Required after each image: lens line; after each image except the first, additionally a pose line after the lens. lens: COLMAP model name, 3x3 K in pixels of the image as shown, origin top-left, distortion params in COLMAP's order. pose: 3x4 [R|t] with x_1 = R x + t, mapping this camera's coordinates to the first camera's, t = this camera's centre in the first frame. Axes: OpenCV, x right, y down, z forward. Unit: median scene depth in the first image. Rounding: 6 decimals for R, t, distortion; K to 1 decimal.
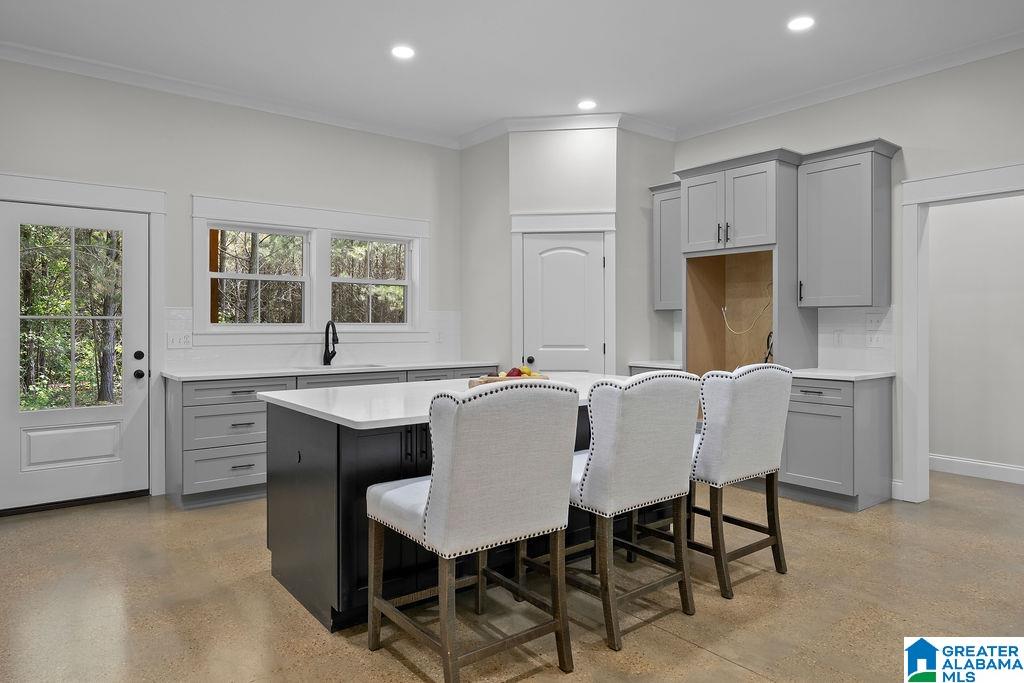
lens RADIAL K [[627.0, 0, 495.9], [0, 627.0, 319.4], [0, 0, 1]] dist [0.009633, -0.000571]
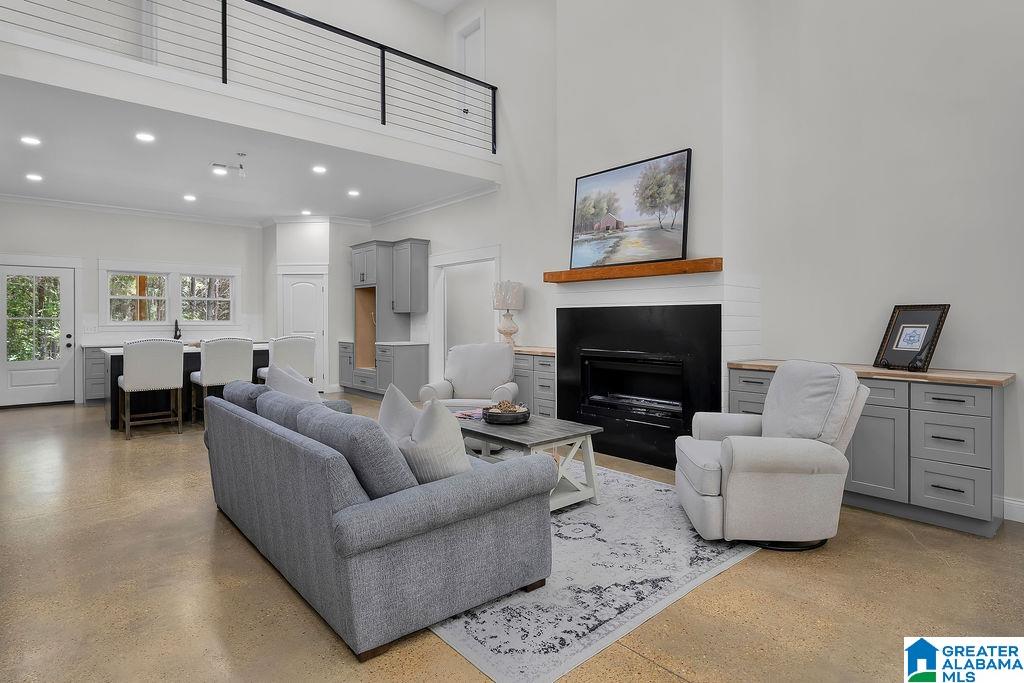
lens RADIAL K [[526.5, 0, 496.2], [0, 526.5, 311.6], [0, 0, 1]] dist [0.003074, -0.000298]
pose [[0.998414, -0.000196, 0.056298, 0.756268], [0.000823, 0.999938, -0.011119, -0.003448], [-0.056292, 0.011148, 0.998352, -0.835456]]
